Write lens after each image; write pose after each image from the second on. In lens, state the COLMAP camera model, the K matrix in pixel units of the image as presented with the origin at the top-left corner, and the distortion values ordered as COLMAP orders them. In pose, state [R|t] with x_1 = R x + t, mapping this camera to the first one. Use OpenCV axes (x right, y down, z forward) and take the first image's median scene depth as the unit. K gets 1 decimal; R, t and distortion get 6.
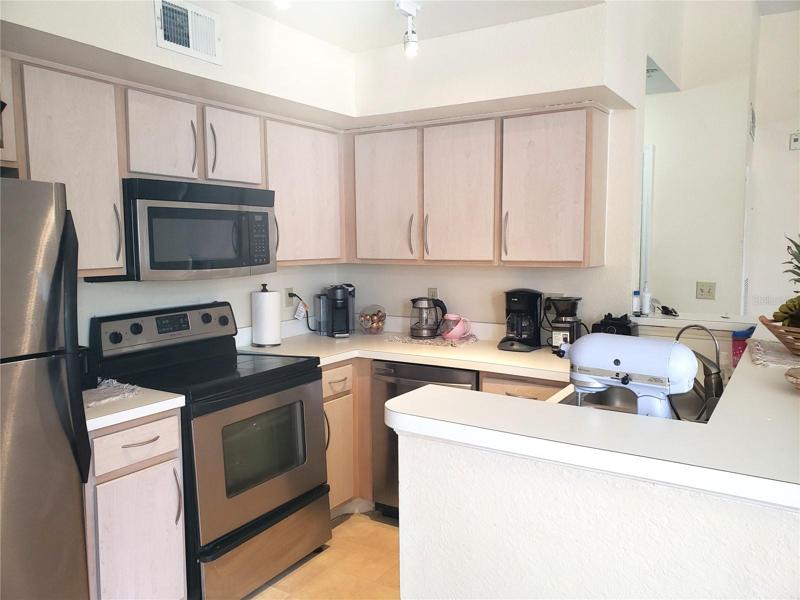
lens RADIAL K [[622.6, 0, 409.2], [0, 622.6, 294.6], [0, 0, 1]] dist [0.047112, -0.046852]
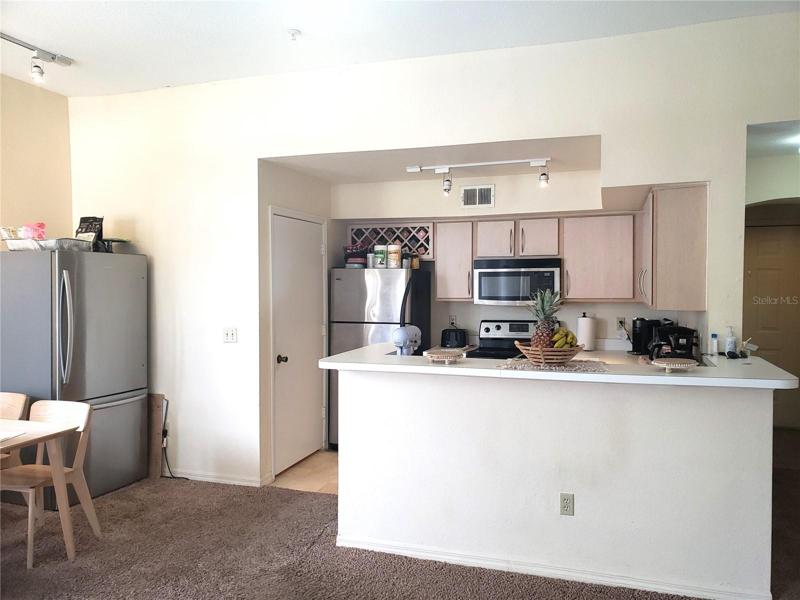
lens RADIAL K [[622.6, 0, 402.0], [0, 622.6, 297.7], [0, 0, 1]] dist [0.047112, -0.046852]
pose [[0.214098, 0.029549, -0.976365, 1.448074], [-0.082560, 0.996513, 0.012055, -0.041485], [0.973317, 0.078028, 0.215791, 0.202195]]
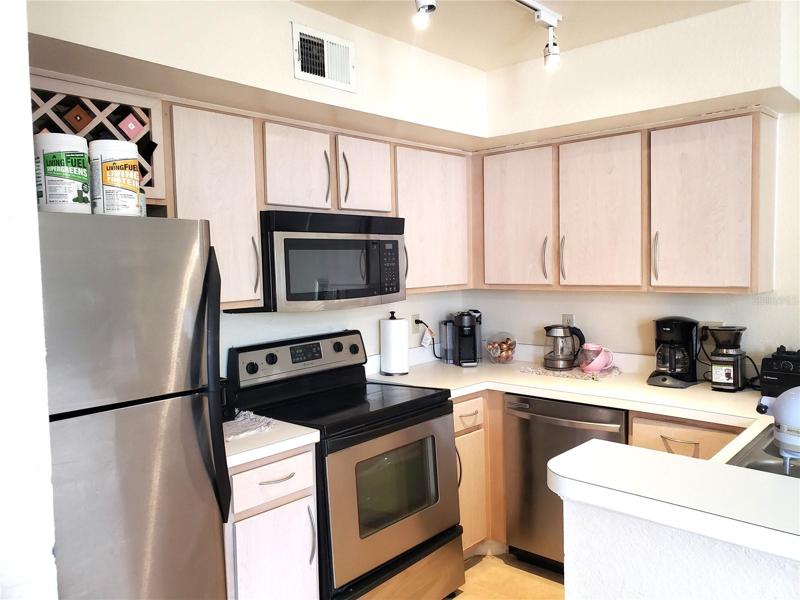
lens RADIAL K [[622.6, 0, 415.3], [0, 622.6, 295.1], [0, 0, 1]] dist [0.047112, -0.046852]
pose [[0.985305, -0.006917, -0.170665, -0.034604], [0.002312, 0.999628, -0.027164, -0.018766], [0.170789, 0.026370, 0.984955, 0.049566]]
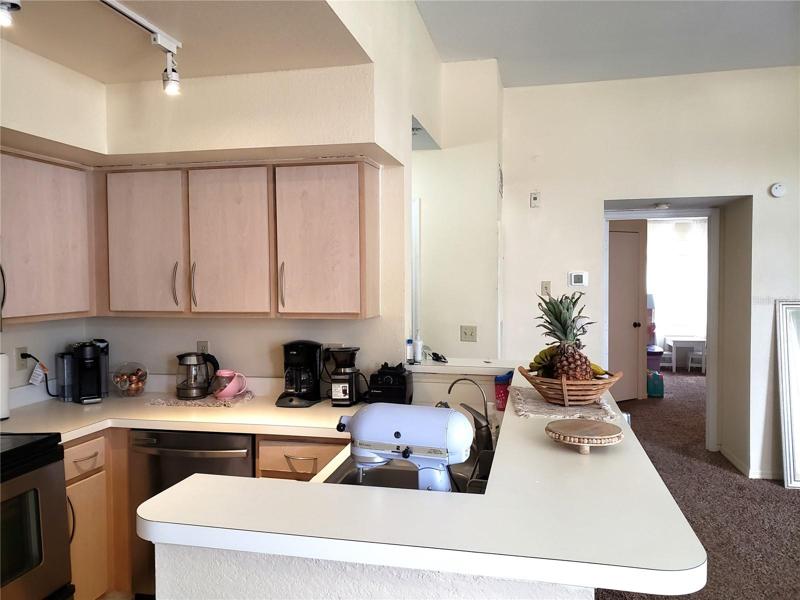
lens RADIAL K [[622.6, 0, 402.4], [0, 622.6, 296.6], [0, 0, 1]] dist [0.047112, -0.046852]
pose [[0.942068, -0.011531, 0.335223, 0.008322], [0.029481, 0.998388, -0.048507, -0.029066], [-0.334123, 0.055580, 0.940889, 0.036953]]
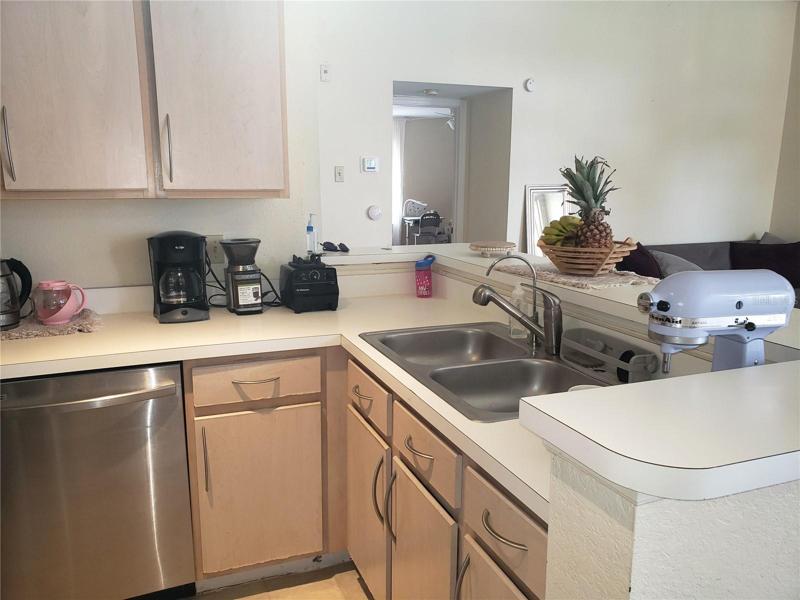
lens RADIAL K [[622.6, 0, 402.4], [0, 622.6, 303.2], [0, 0, 1]] dist [0.047112, -0.046852]
pose [[0.591076, -0.152858, 0.792000, -0.261017], [0.063380, 0.987645, 0.143317, -0.016477], [-0.804122, -0.034514, 0.593461, 0.418996]]
